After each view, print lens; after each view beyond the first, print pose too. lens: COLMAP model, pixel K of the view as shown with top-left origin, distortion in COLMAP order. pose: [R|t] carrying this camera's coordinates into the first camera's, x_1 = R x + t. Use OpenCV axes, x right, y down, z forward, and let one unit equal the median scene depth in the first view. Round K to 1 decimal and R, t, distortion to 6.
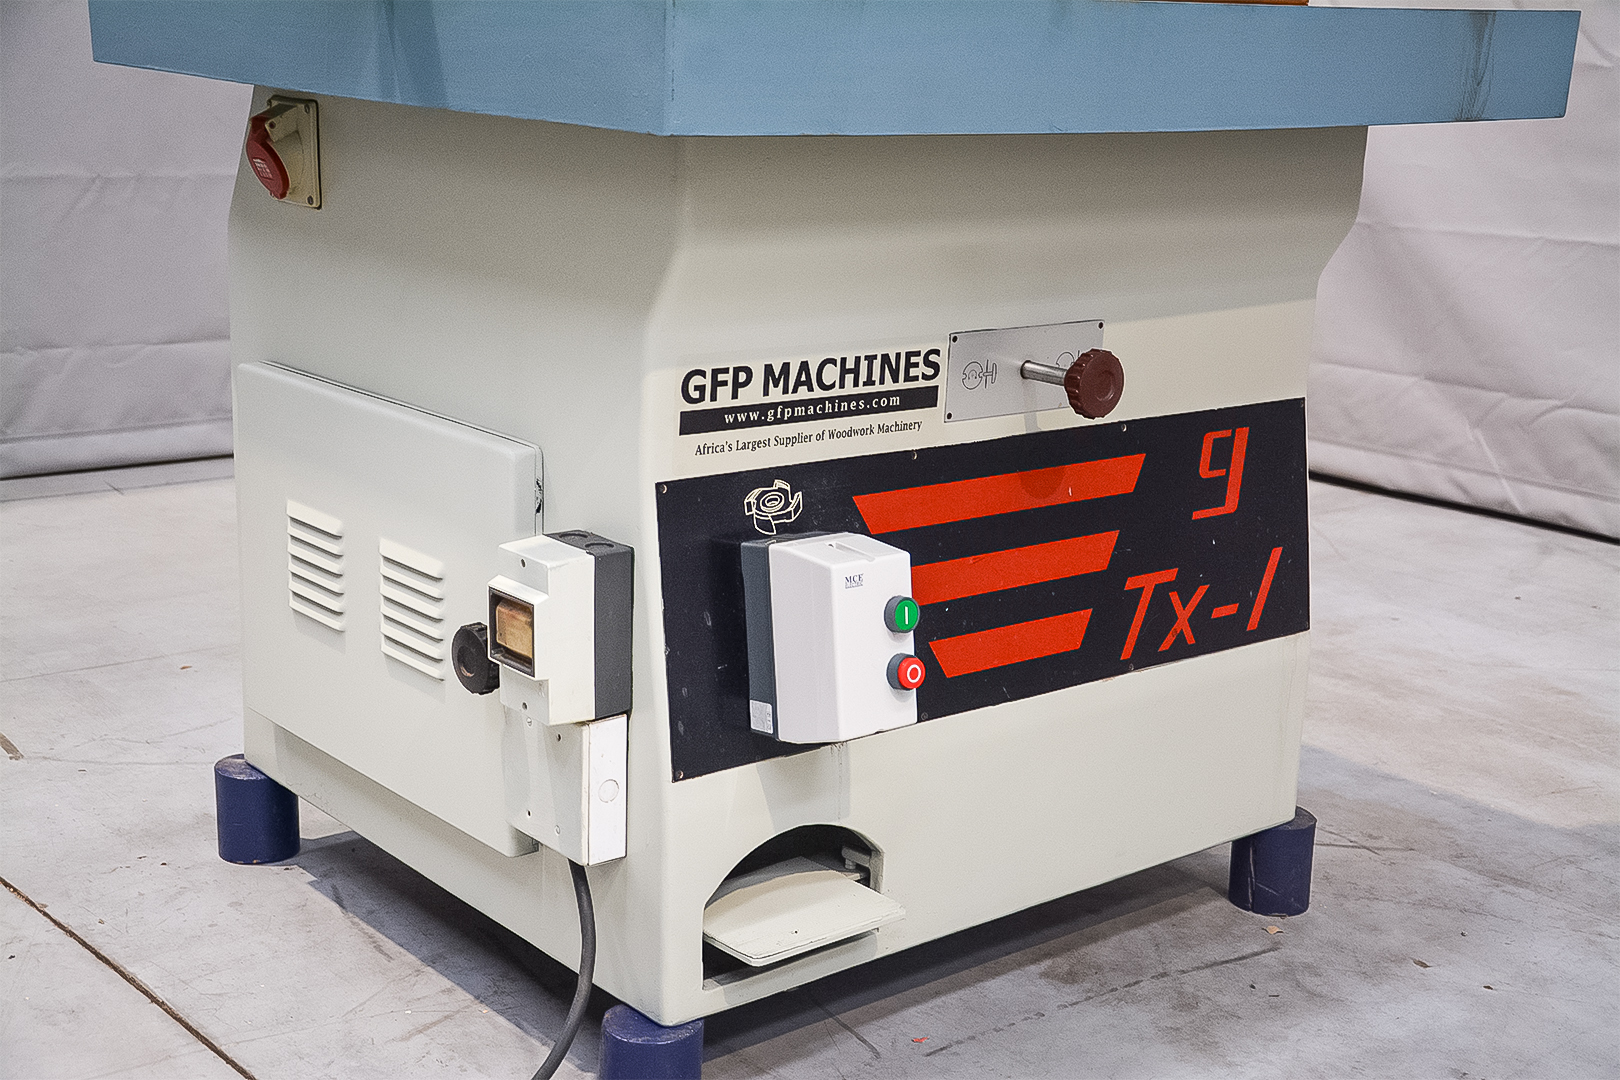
lens RADIAL K [[2114.6, 0, 810.0], [0, 2114.6, 540.0], [0, 0, 1]] dist [0.103017, 0.064050]
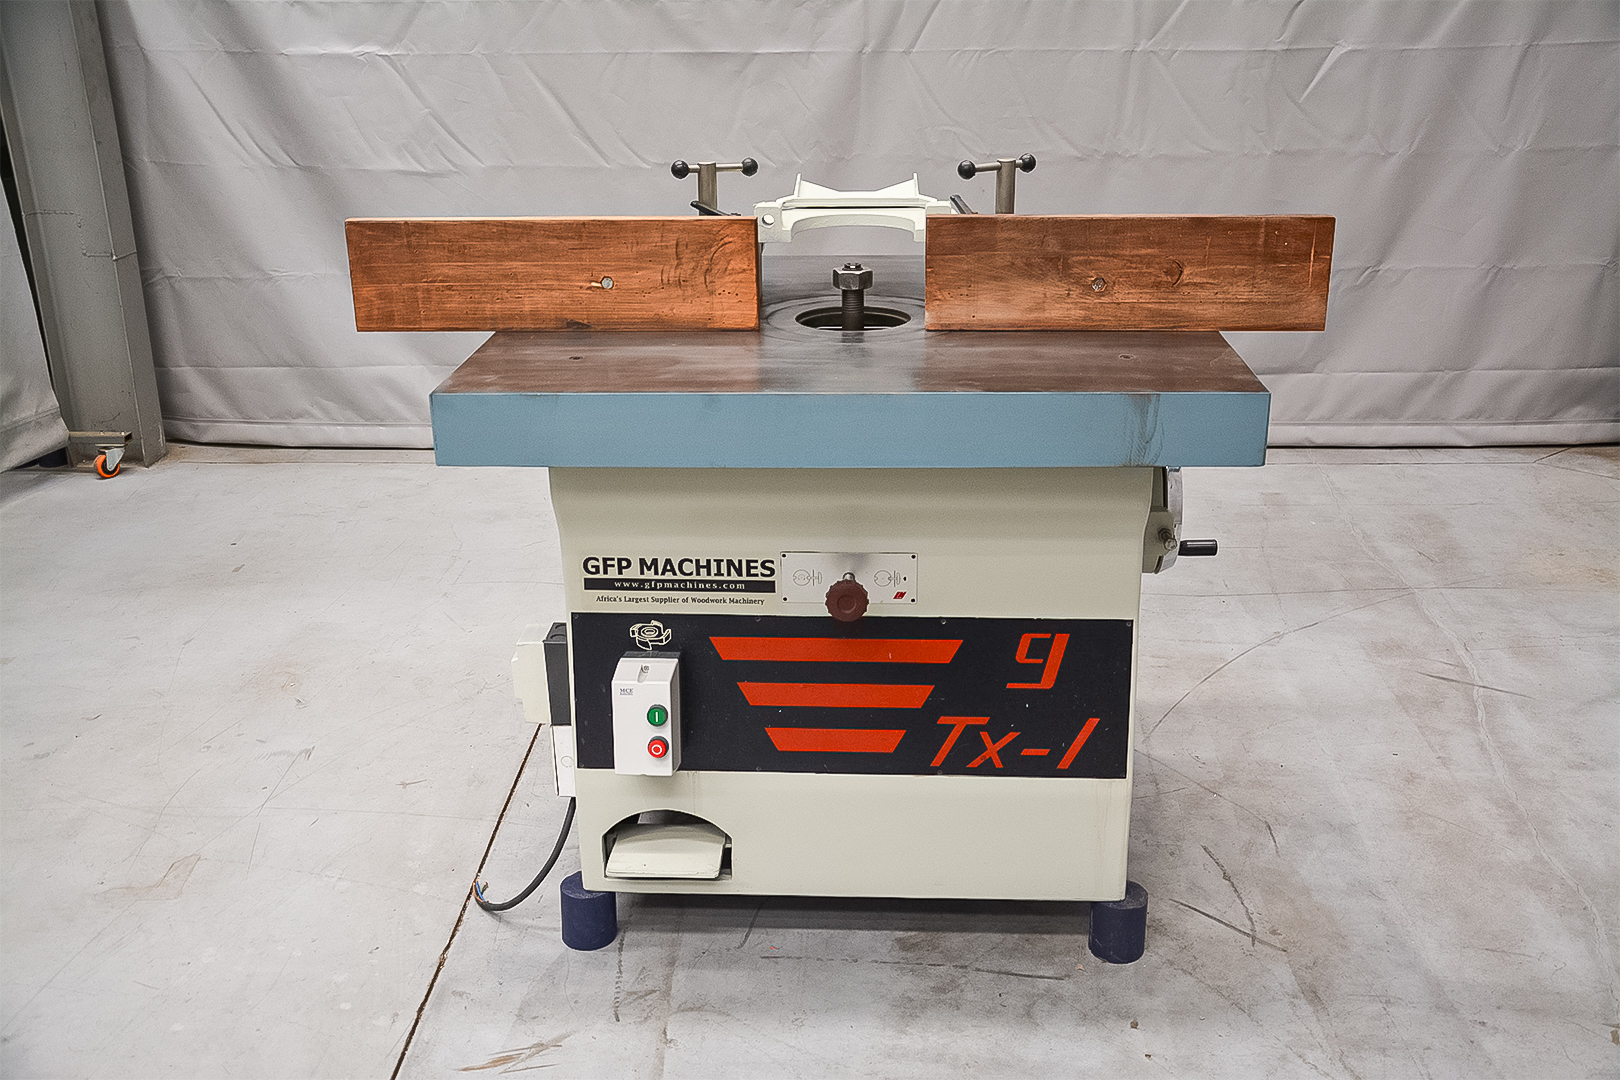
lens RADIAL K [[1572.6, 0, 825.5], [0, 1572.6, 537.3], [0, 0, 1]] dist [-0.073717, 0.229808]
pose [[0.735121, 0.193069, -0.649863, 0.891550], [-0.126995, 0.980839, 0.147743, -0.296153], [0.665935, -0.026080, 0.745554, 0.112855]]
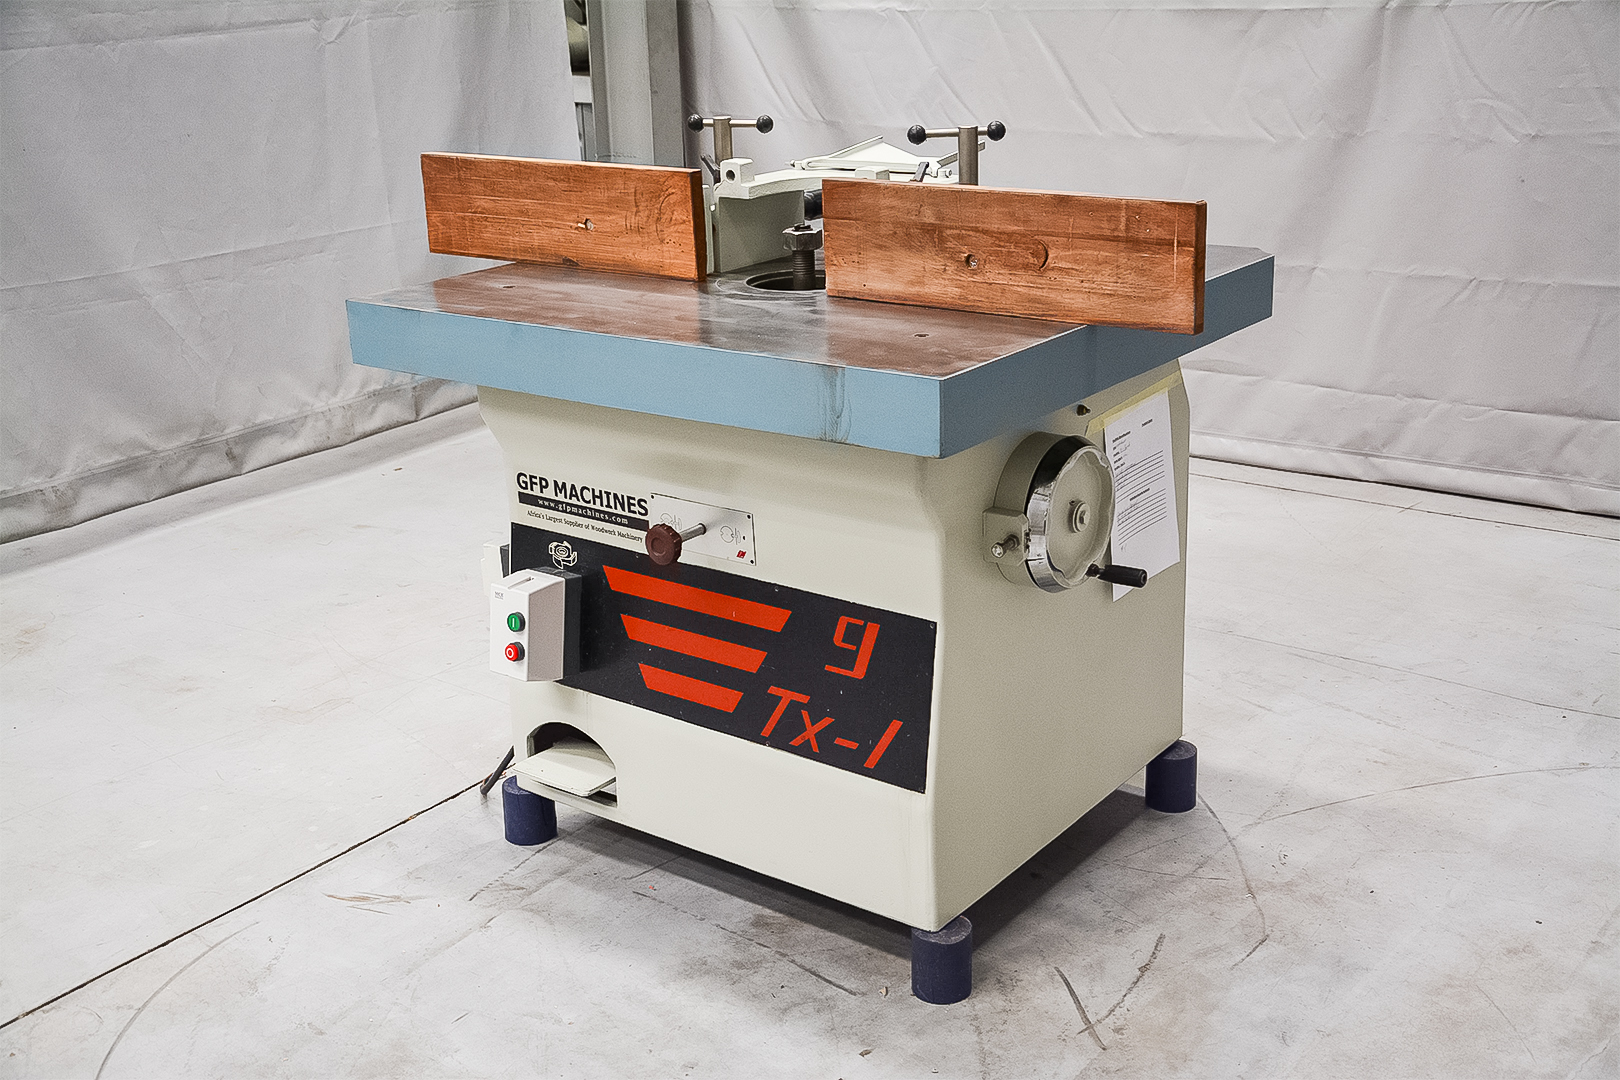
lens RADIAL K [[1836.5, 0, 818.7], [0, 1836.5, 536.9], [0, 0, 1]] dist [0.002277, 0.293330]
pose [[0.221782, 0.263703, -0.938762, 1.505063], [-0.194364, 0.955373, 0.222451, -0.422196], [0.955529, 0.133126, 0.263139, 0.751387]]
